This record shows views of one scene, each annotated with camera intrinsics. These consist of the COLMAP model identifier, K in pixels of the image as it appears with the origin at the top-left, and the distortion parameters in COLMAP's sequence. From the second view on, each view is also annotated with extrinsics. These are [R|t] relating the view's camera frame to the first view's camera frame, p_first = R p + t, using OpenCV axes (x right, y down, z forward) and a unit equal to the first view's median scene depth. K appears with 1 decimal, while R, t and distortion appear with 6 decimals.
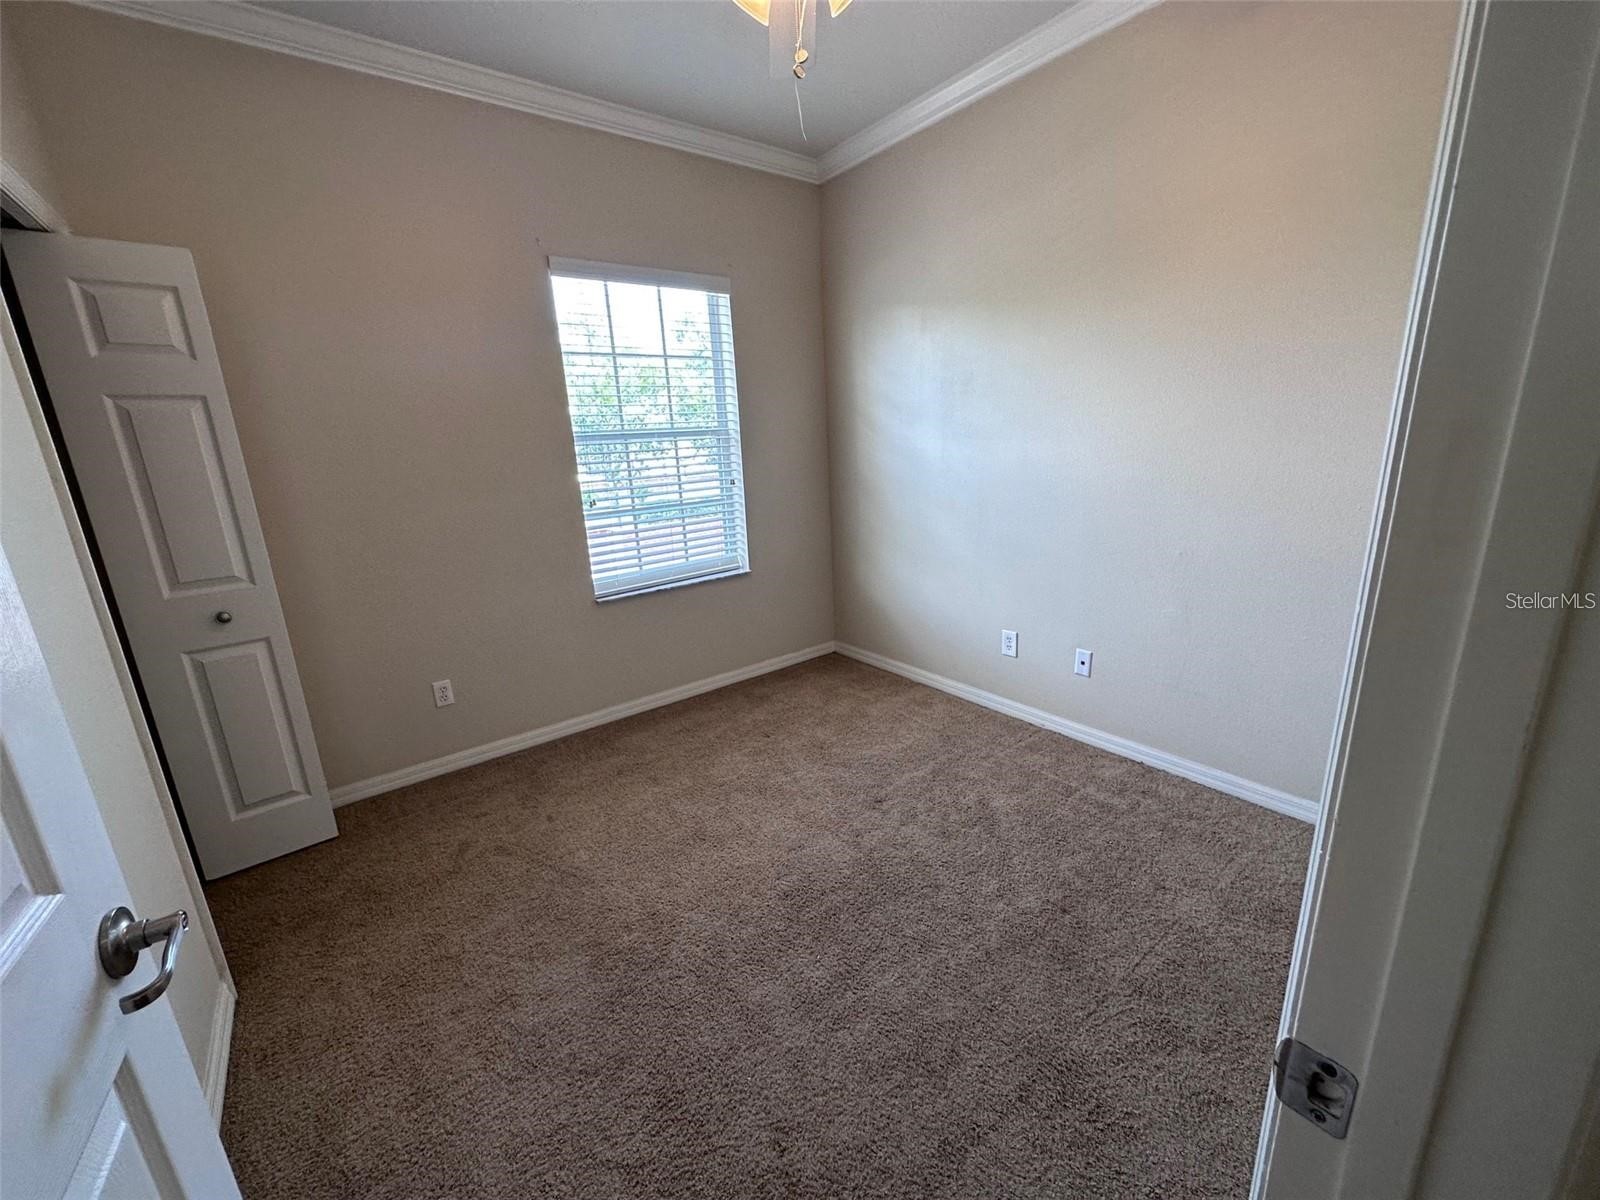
lens RADIAL K [[638.7, 0, 800.0], [0, 638.7, 600.0], [0, 0, 1]] dist [0.001475, -0.000068]
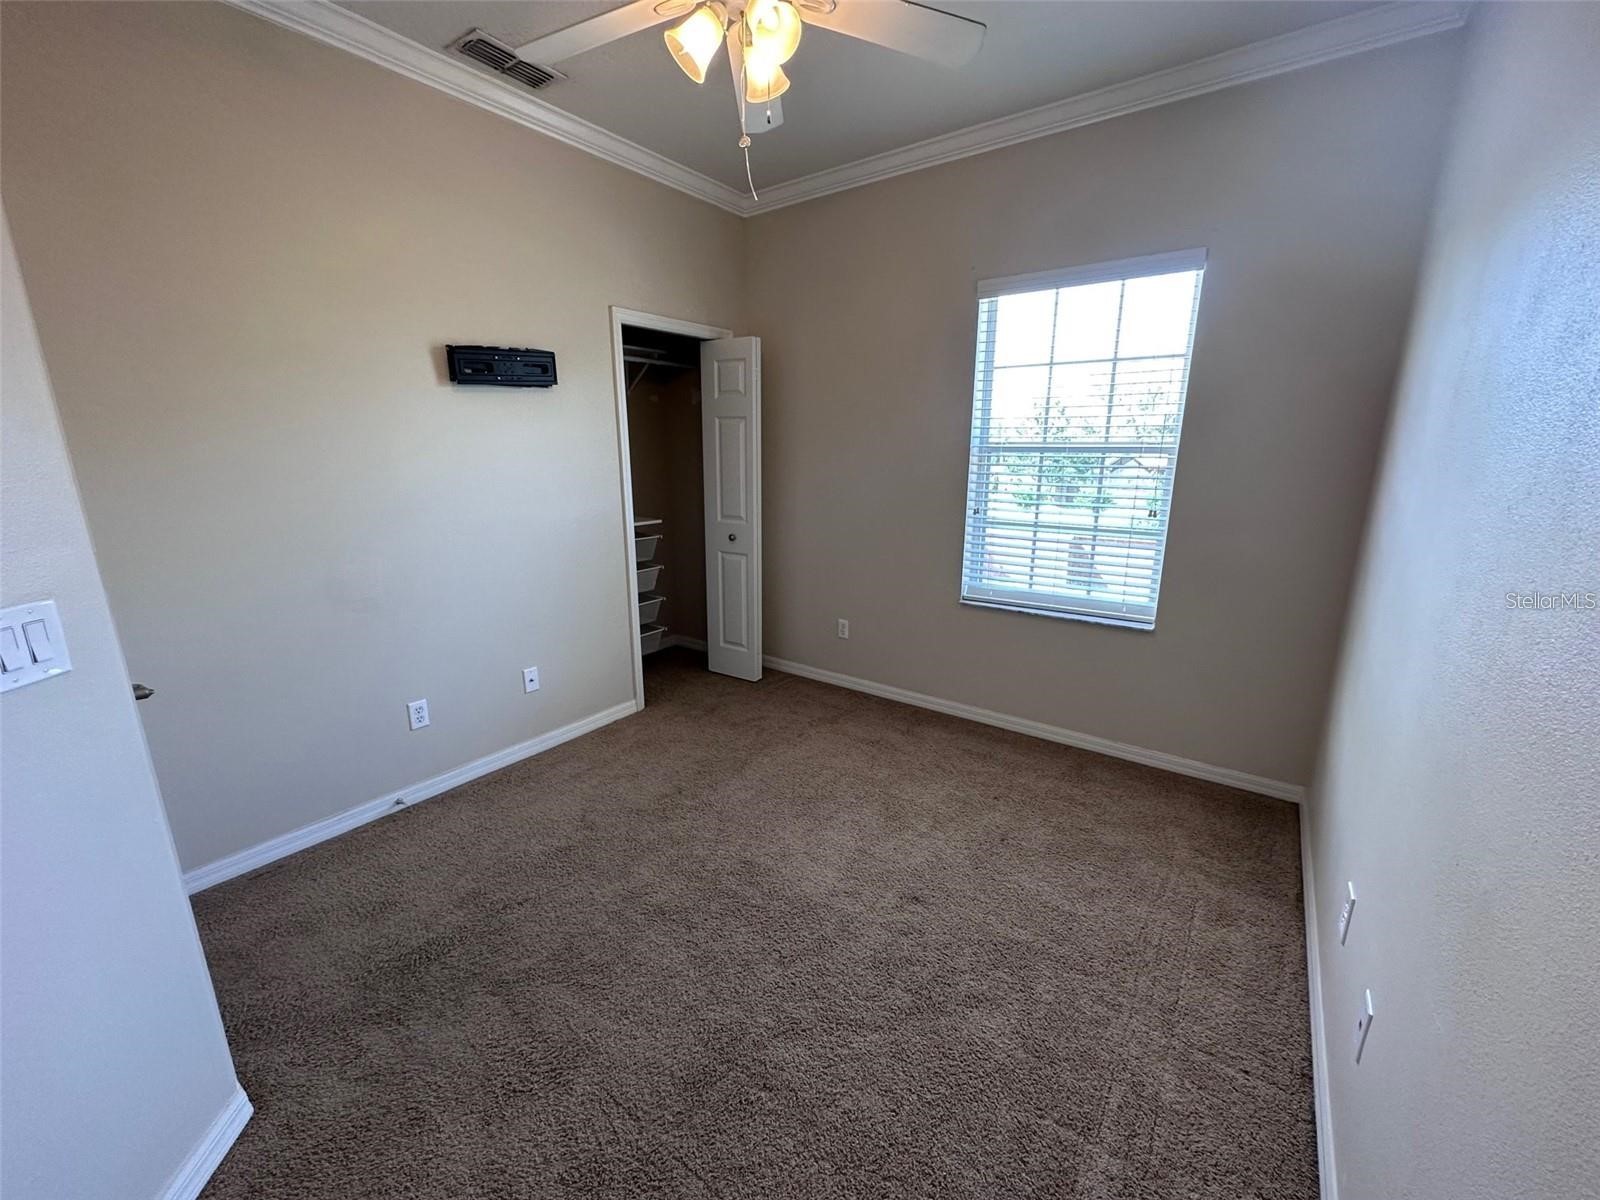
lens RADIAL K [[638.7, 0, 800.0], [0, 638.7, 600.0], [0, 0, 1]] dist [0.001475, -0.000068]
pose [[0.283790, 0.274332, -0.918806, 0.630784], [-0.256260, 0.945048, 0.203016, -0.160372], [0.924010, 0.177839, 0.338495, 0.424774]]
